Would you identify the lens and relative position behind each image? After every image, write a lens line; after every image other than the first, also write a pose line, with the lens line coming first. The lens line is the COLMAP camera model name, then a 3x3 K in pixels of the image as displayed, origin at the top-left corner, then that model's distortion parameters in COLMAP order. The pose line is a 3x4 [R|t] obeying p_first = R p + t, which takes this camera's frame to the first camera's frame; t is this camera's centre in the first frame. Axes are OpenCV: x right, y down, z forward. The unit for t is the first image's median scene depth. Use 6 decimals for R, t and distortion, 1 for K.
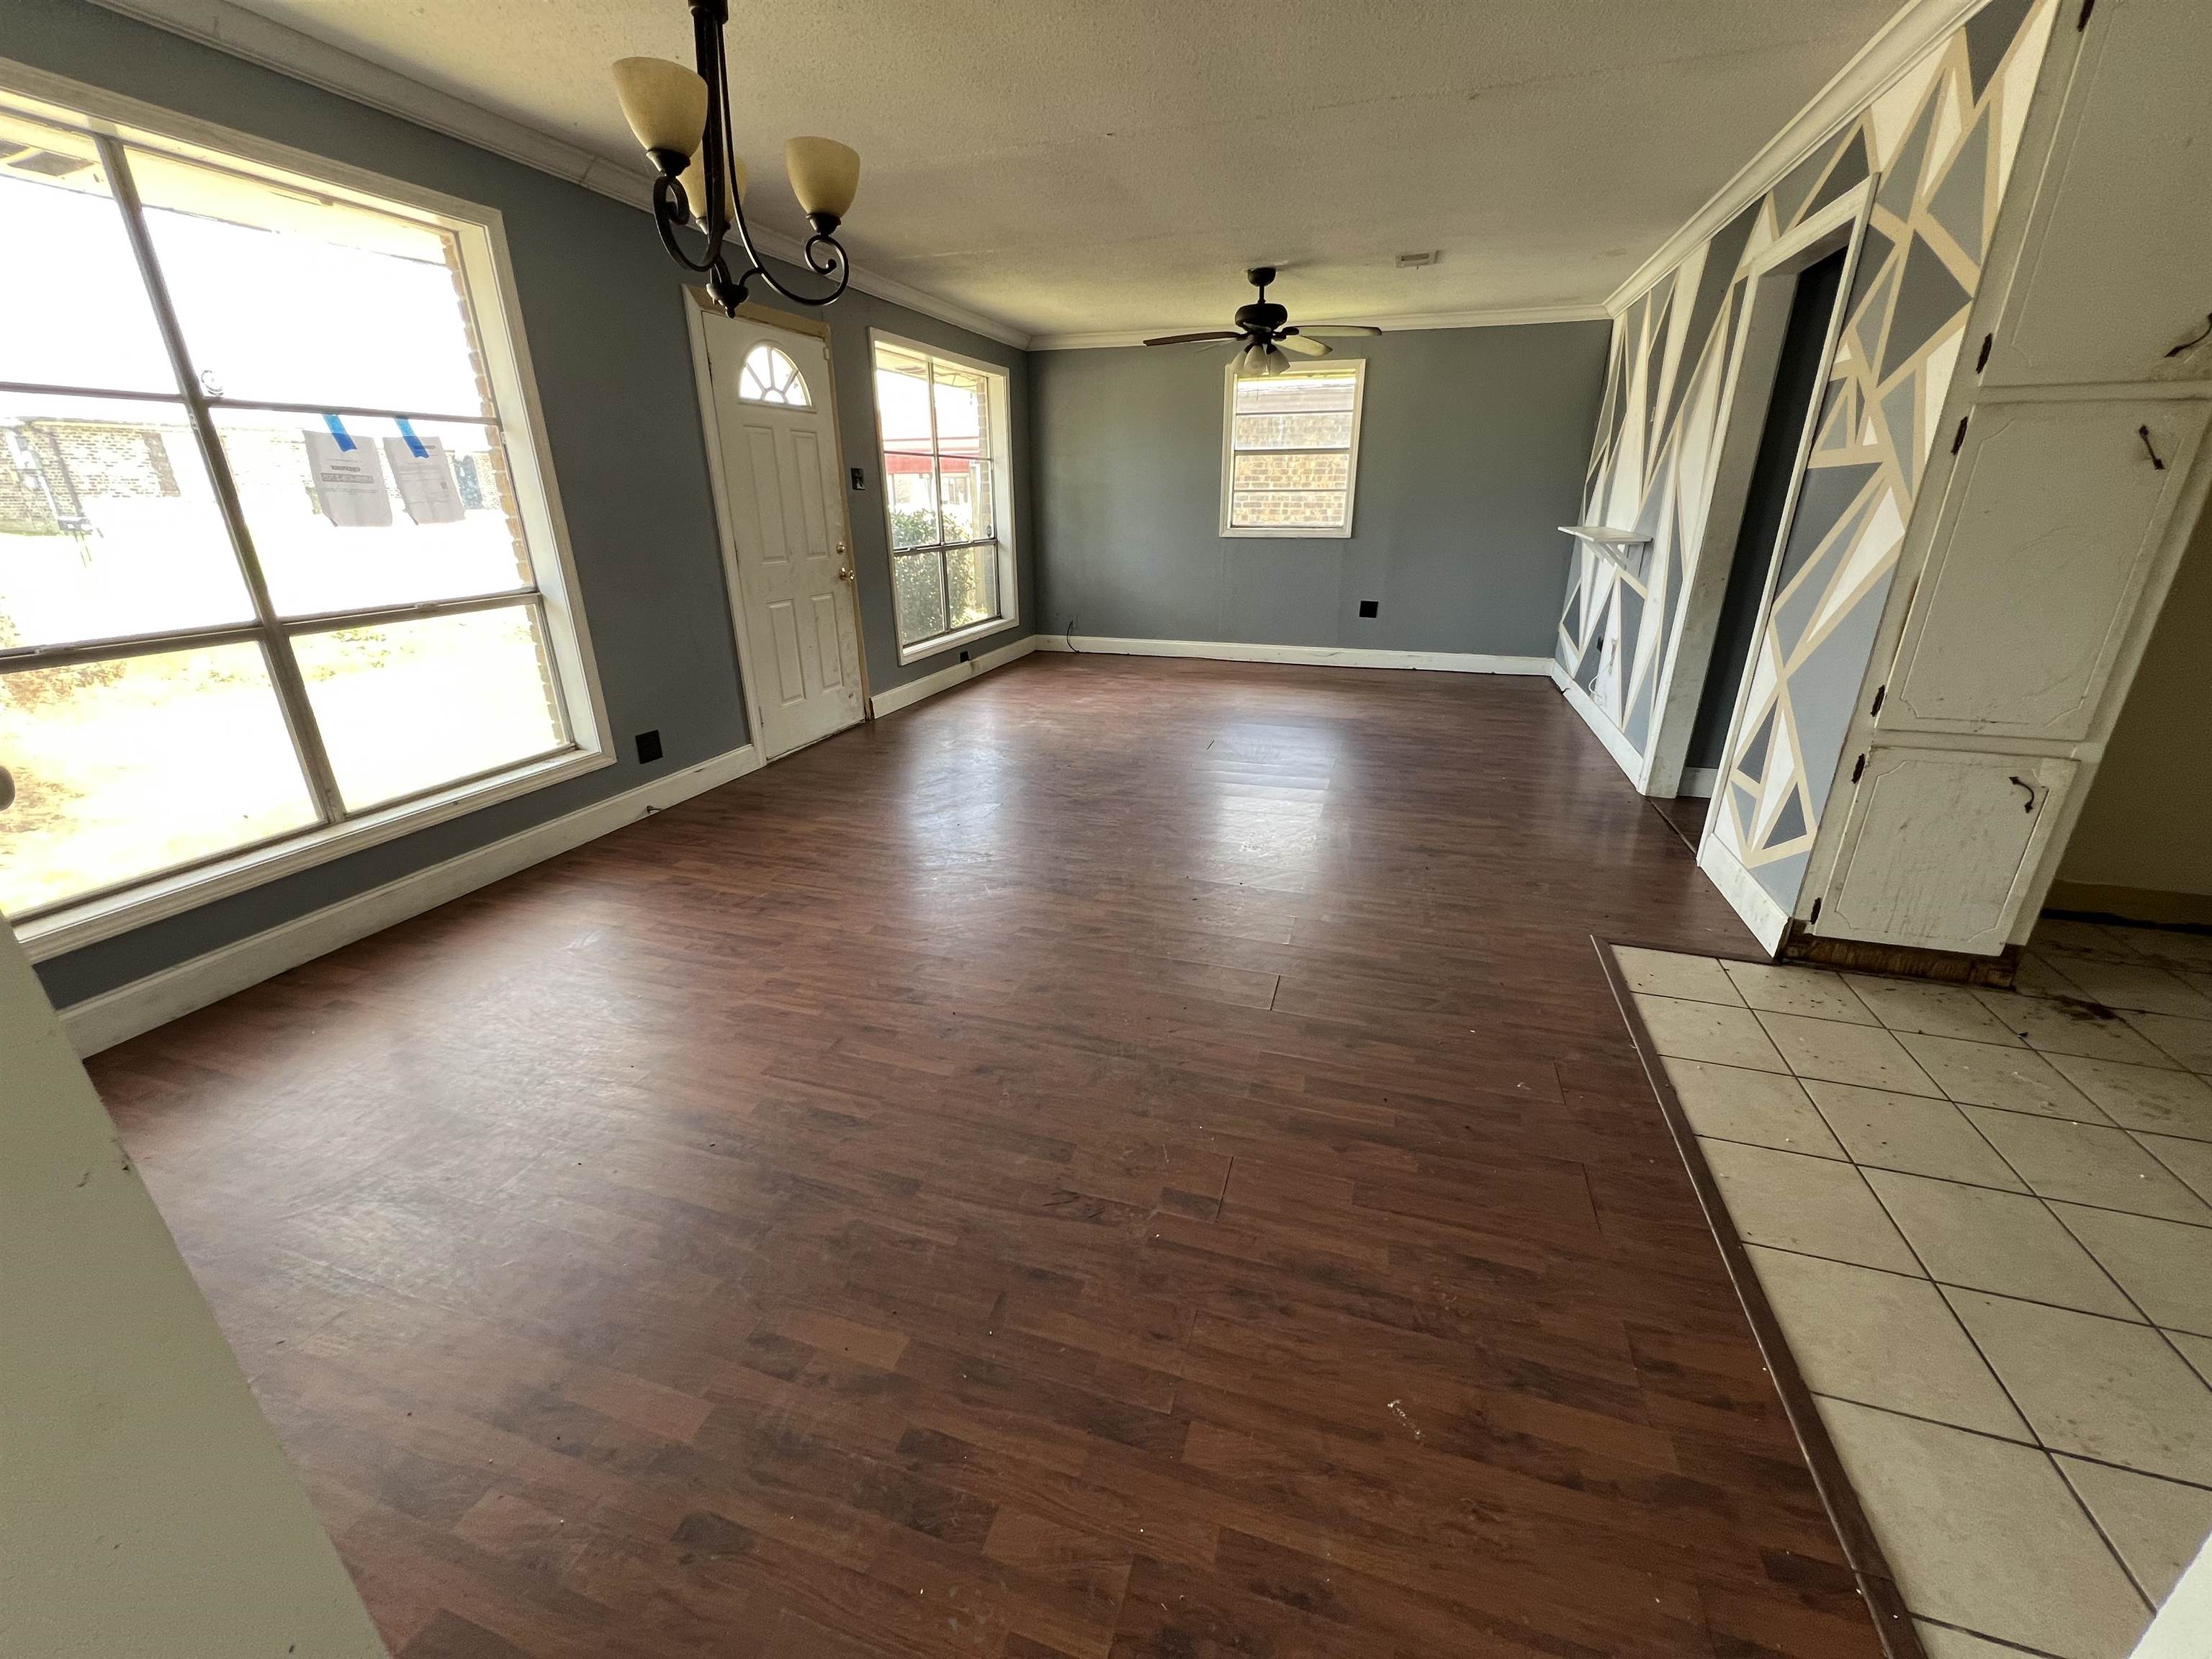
lens RADIAL K [[897.8, 0, 1102.3], [0, 897.8, 829.6], [0, 0, 1]] dist [-0.000641, 0.000170]
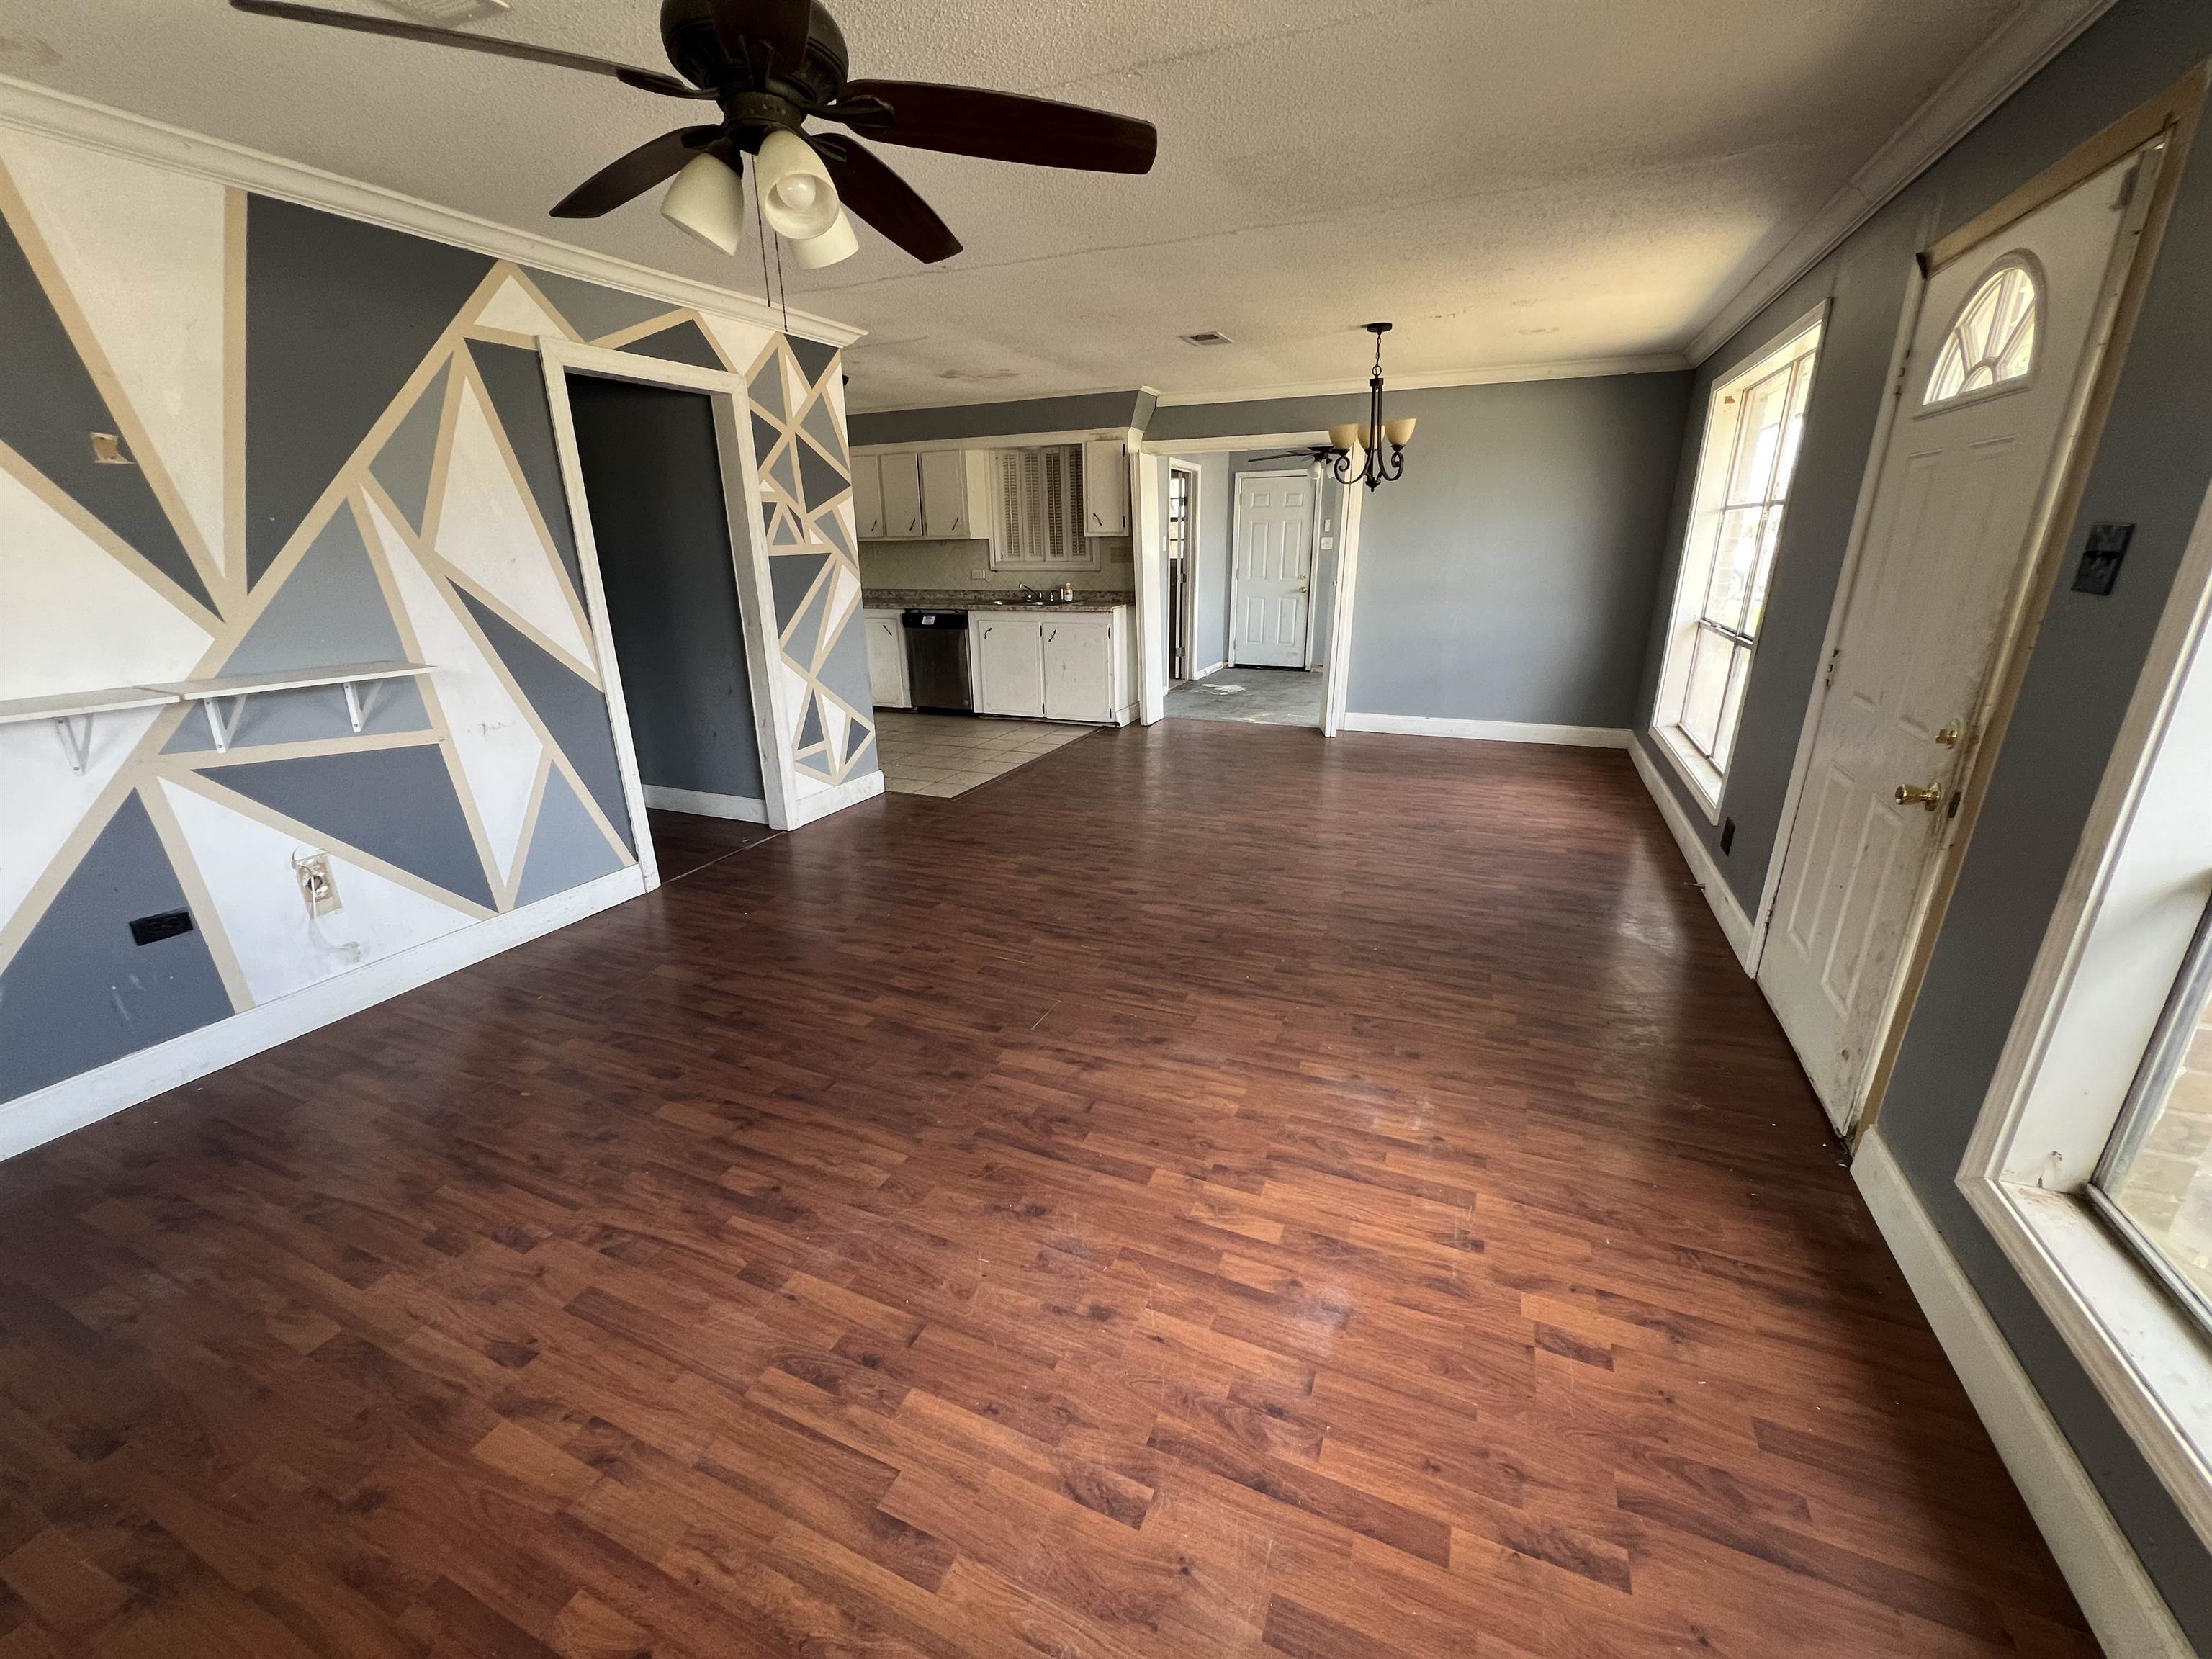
lens RADIAL K [[884.3, 0, 1106.0], [0, 884.3, 829.5], [0, 0, 1]] dist [-0.003446, -0.000007]
pose [[-0.995002, -0.016595, 0.098463, 0.059540], [0.049123, 0.777156, 0.627388, -1.089966], [-0.086932, 0.629089, -0.772457, 2.745945]]
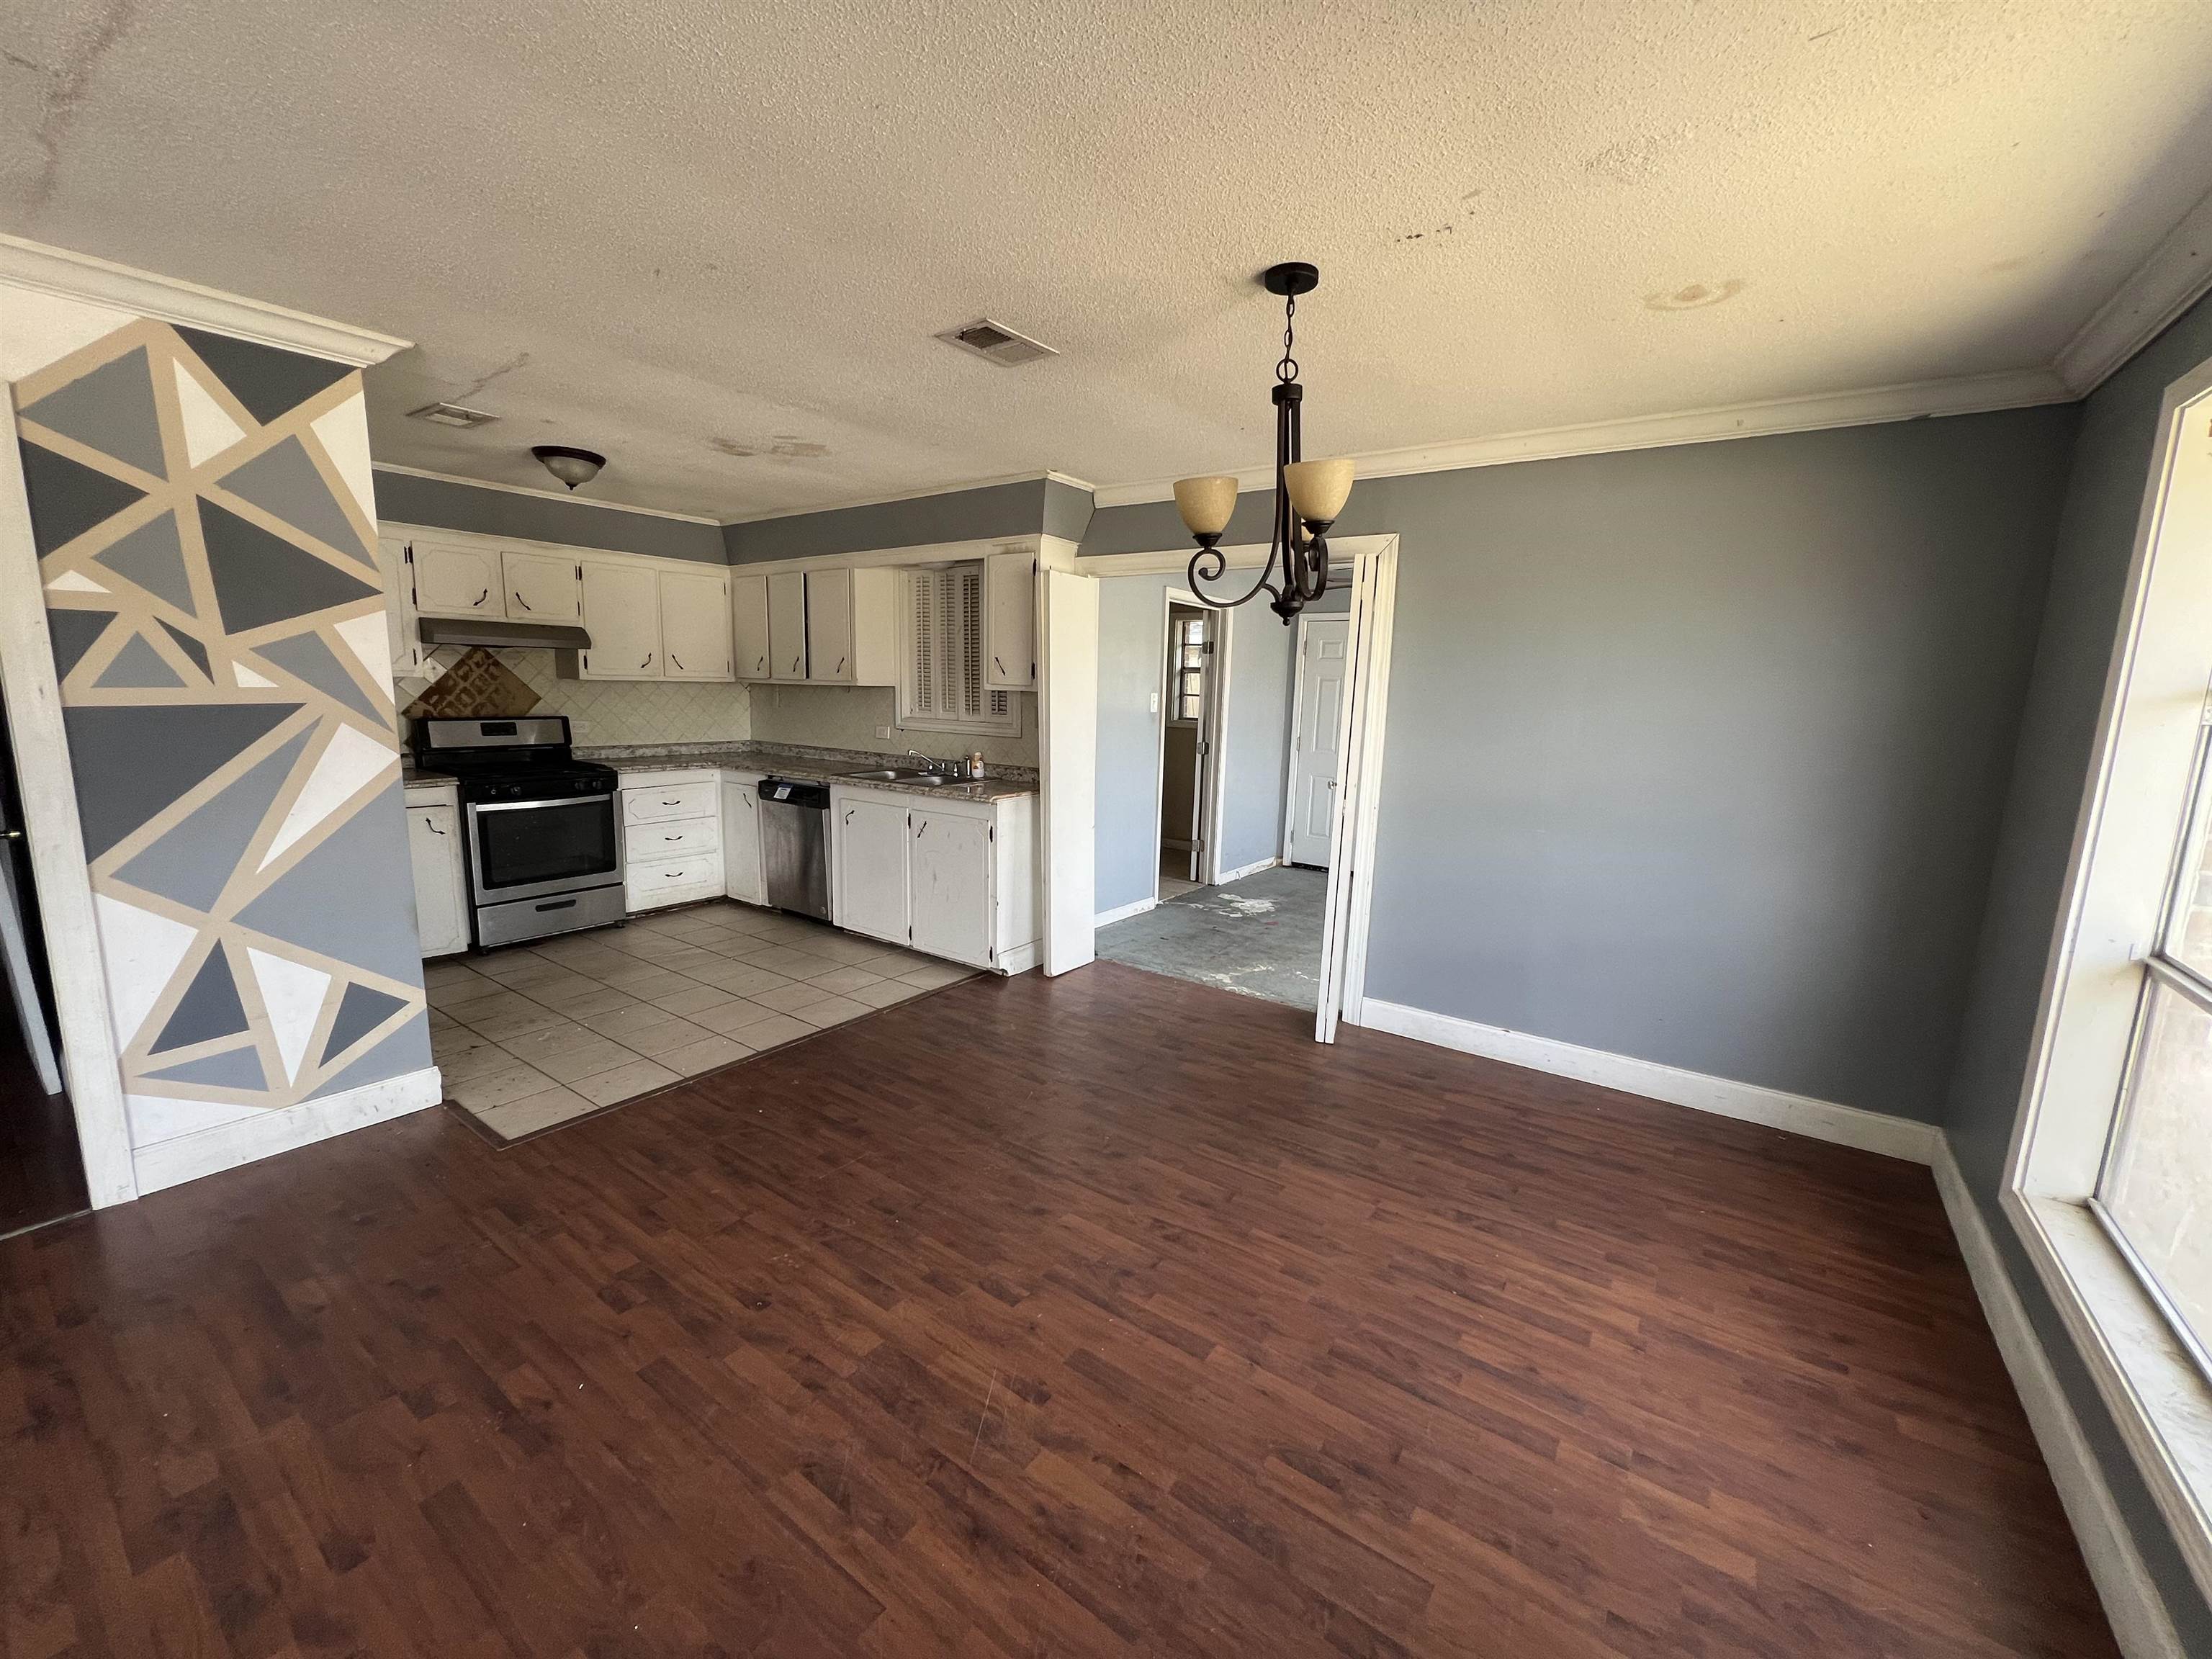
lens RADIAL K [[884.3, 0, 1106.0], [0, 884.3, 829.5], [0, 0, 1]] dist [-0.003446, -0.000007]
pose [[-0.951574, -0.072804, 0.298674, -0.418851], [0.086297, 0.869228, 0.486821, -0.697872], [-0.295058, 0.489021, -0.820852, 1.633030]]
